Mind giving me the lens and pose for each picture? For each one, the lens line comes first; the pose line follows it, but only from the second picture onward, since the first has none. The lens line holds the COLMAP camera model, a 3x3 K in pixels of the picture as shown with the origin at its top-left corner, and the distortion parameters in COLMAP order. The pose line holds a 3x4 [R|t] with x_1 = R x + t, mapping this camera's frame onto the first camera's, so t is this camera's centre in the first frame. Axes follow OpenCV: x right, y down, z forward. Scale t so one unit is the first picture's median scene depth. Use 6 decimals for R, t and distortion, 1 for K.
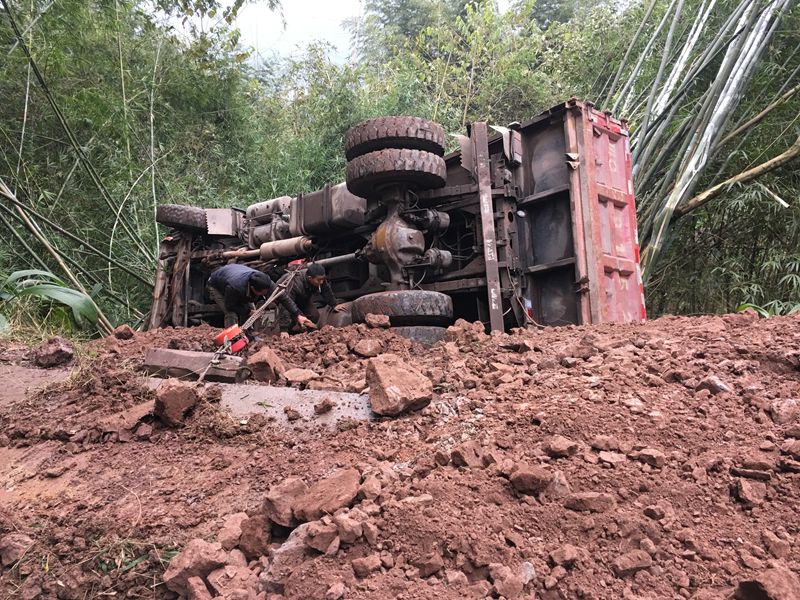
lens RADIAL K [[671.4, 0, 400.0], [0, 671.4, 300.0], [0, 0, 1]] dist [0.082561, -0.103570]
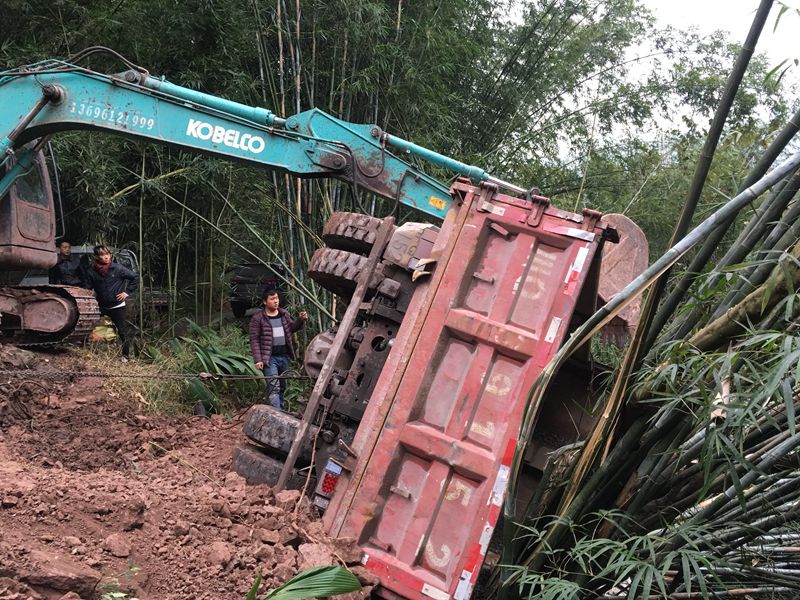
lens RADIAL K [[671.4, 0, 400.0], [0, 671.4, 300.0], [0, 0, 1]] dist [0.082561, -0.103570]
pose [[0.504776, 0.082662, -0.859283, 0.759425], [-0.258387, 0.964236, -0.059028, -0.128700], [0.823673, 0.251823, 0.508082, 0.632483]]
